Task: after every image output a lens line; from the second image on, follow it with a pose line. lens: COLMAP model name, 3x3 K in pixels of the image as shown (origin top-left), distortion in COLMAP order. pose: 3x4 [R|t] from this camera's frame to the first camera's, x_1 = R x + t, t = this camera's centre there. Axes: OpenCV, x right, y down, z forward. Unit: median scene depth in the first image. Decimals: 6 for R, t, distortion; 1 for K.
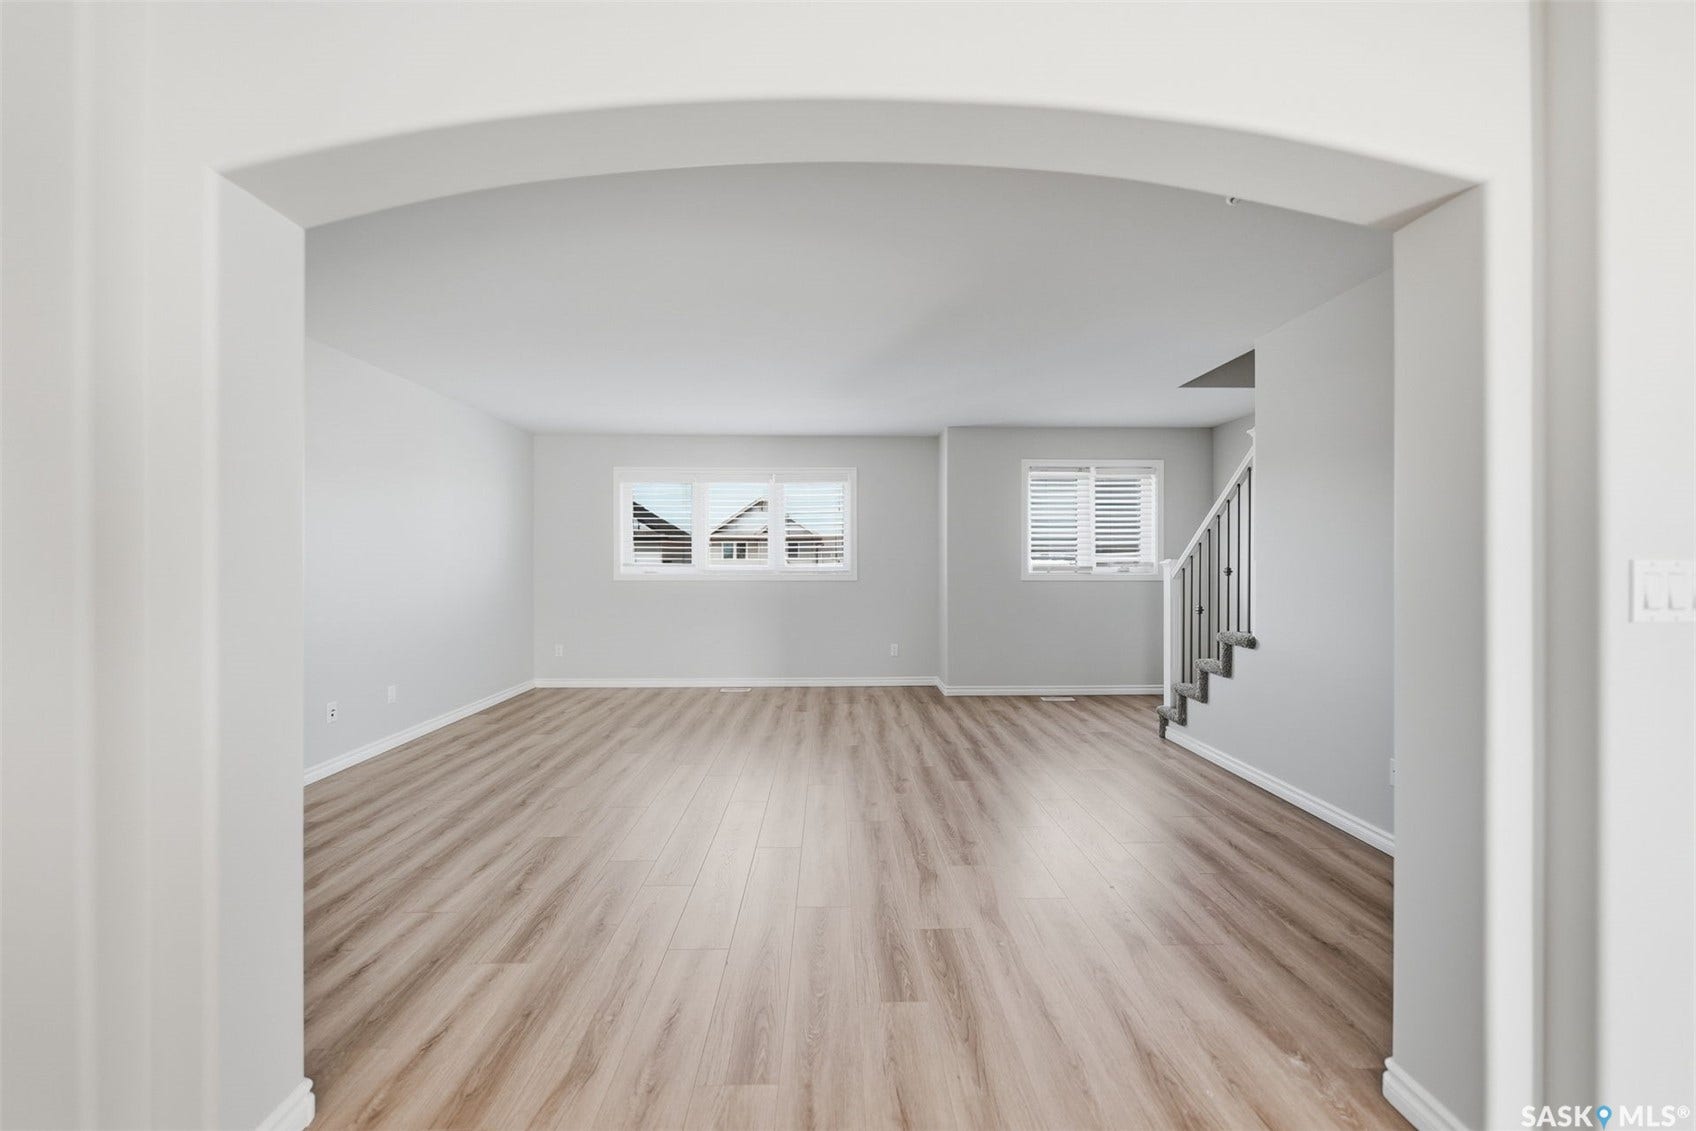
lens RADIAL K [[628.4, 0, 843.8], [0, 628.4, 557.5], [0, 0, 1]] dist [-0.002793, -0.000219]
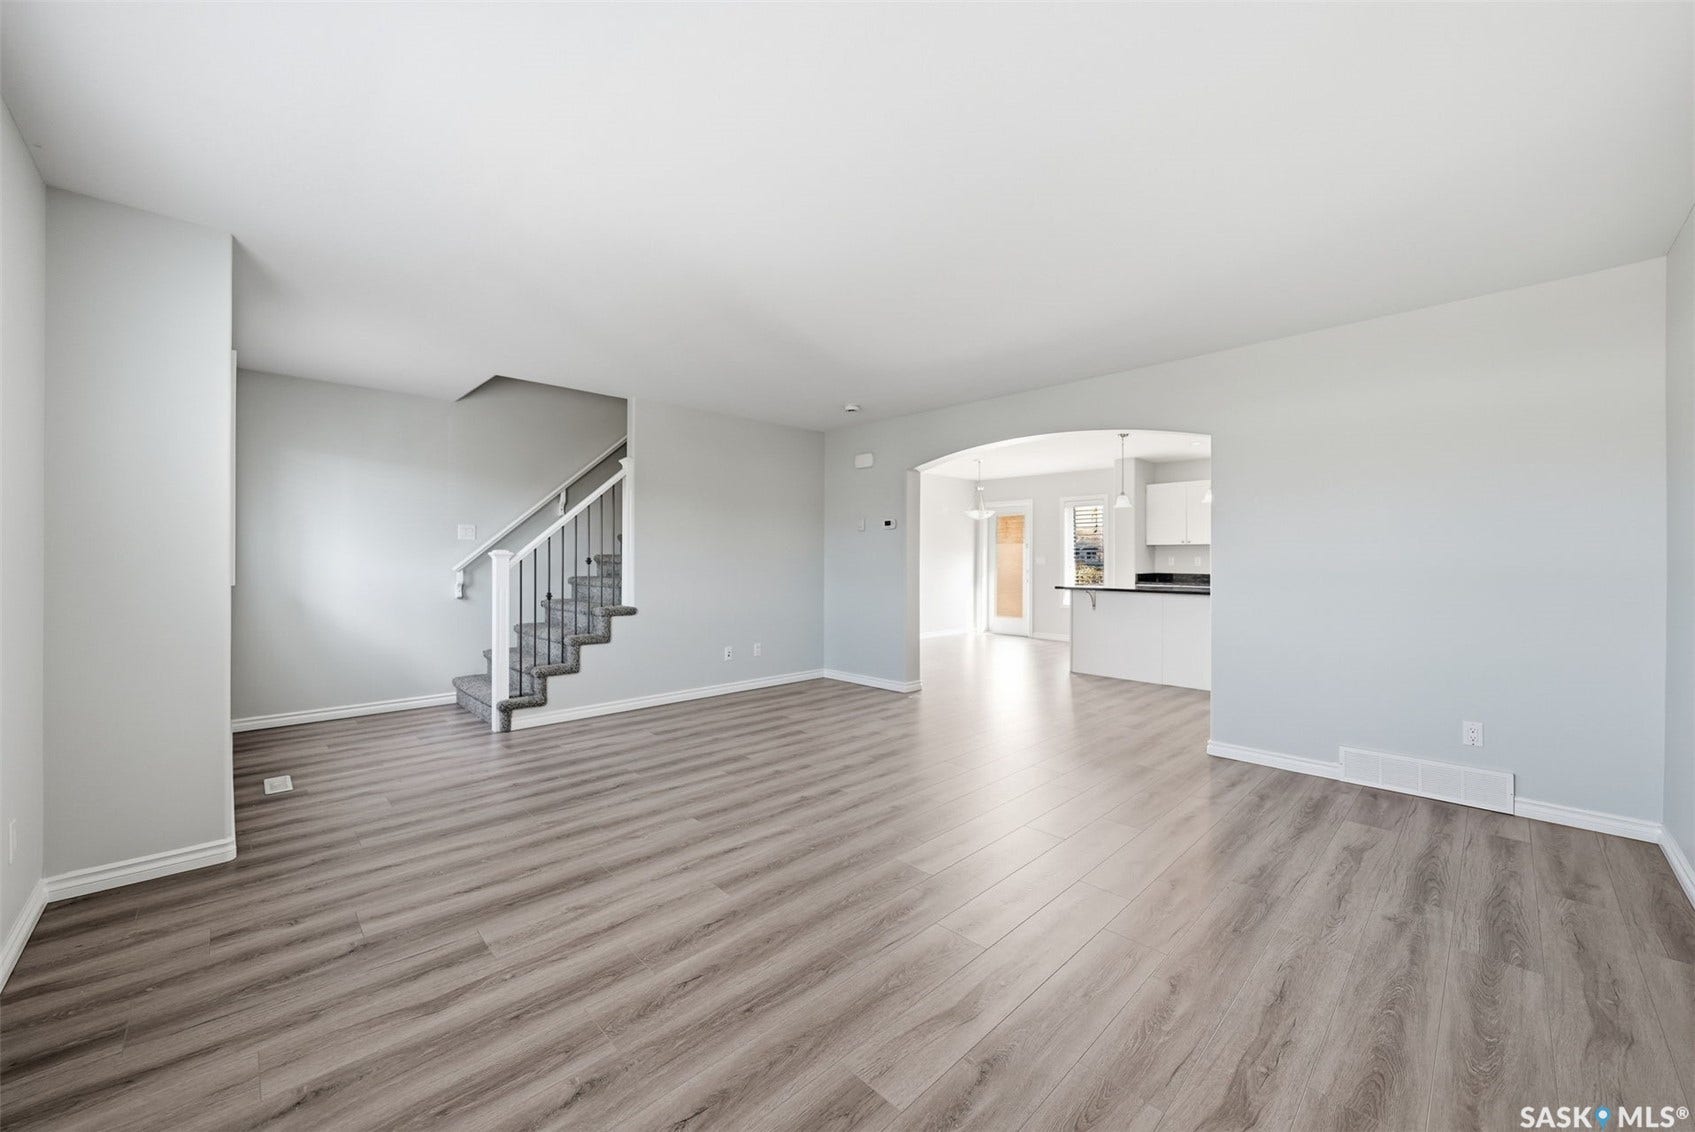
lens RADIAL K [[641.5, 0, 842.3], [0, 641.5, 559.3], [0, 0, 1]] dist [-0.000235, -0.000106]
pose [[-0.679060, -0.001133, 0.734082, -0.664893], [-0.006489, 0.999969, -0.004460, 0.020484], [-0.734054, -0.007792, -0.679046, 1.493528]]
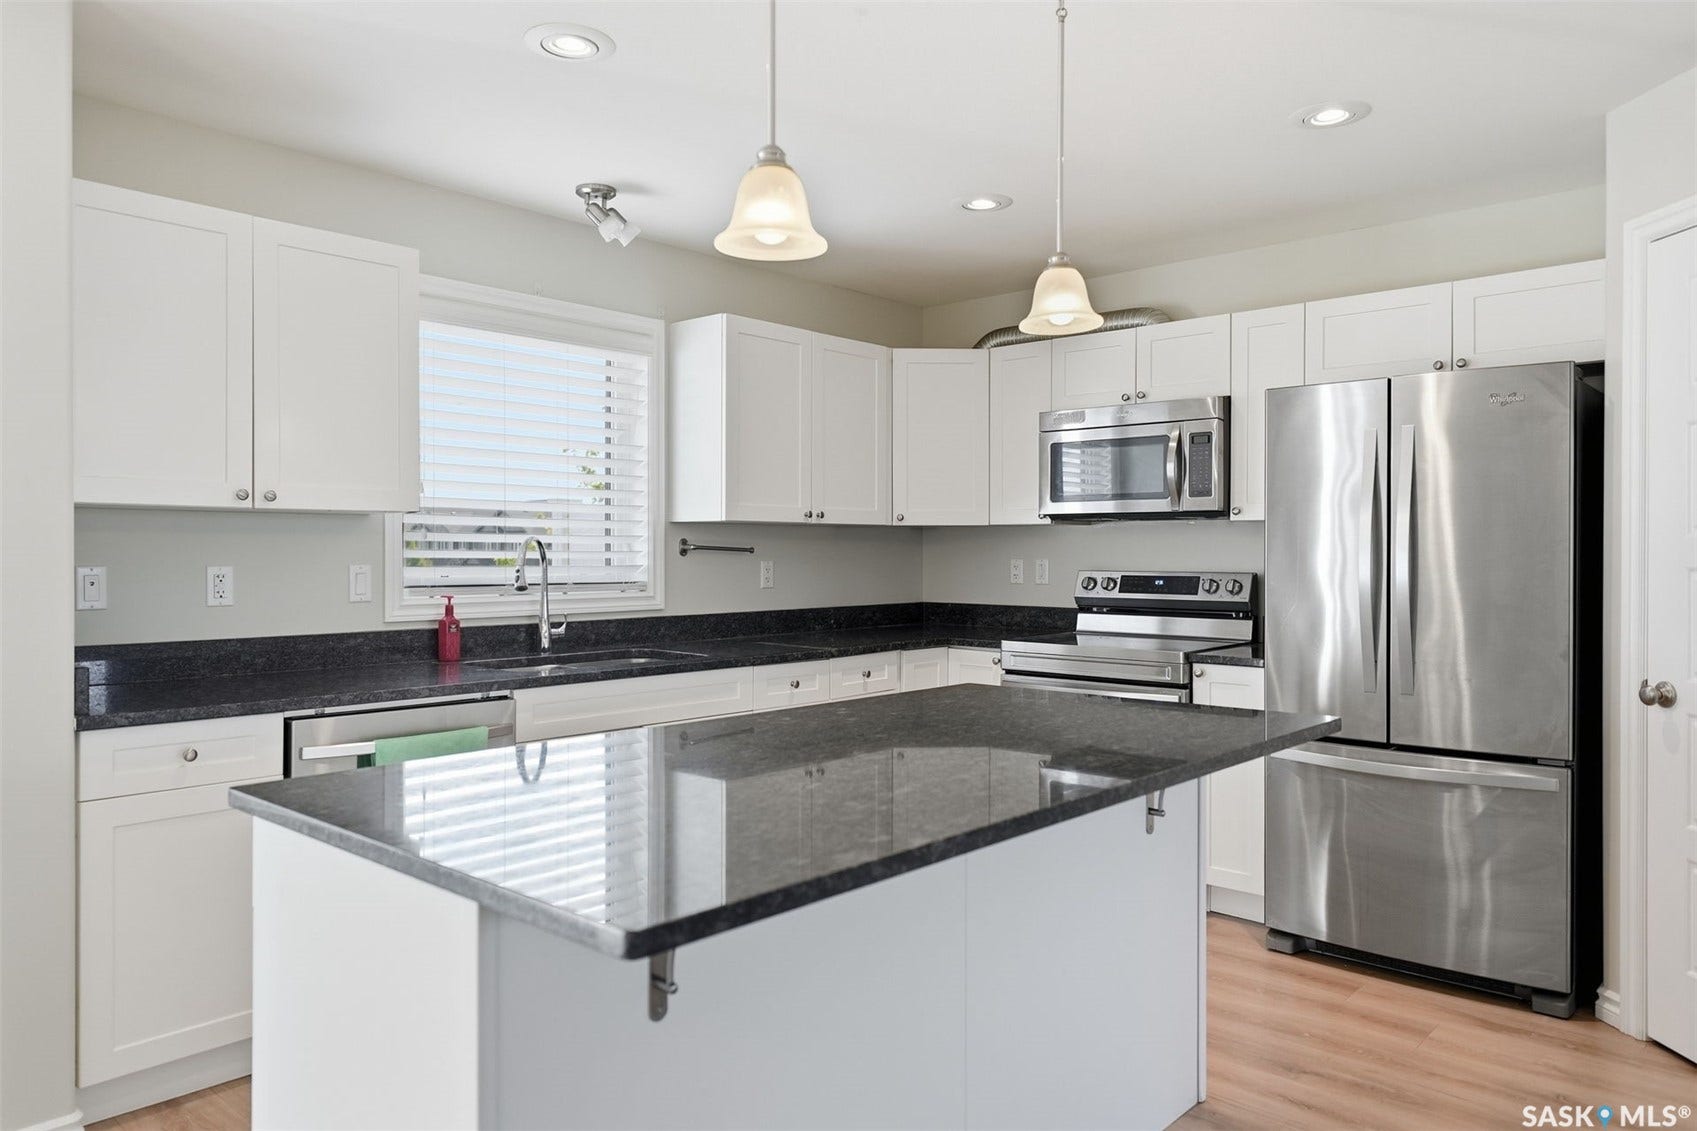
lens RADIAL K [[1127.2, 0, 834.8], [0, 1127.2, 557.8], [0, 0, 1]] dist [0.036316, 0.000755]
pose [[-0.699849, 0.003630, -0.714281, 0.371476], [0.003294, 0.999993, 0.001854, -0.010306], [0.714283, -0.001055, -0.699856, 0.131210]]
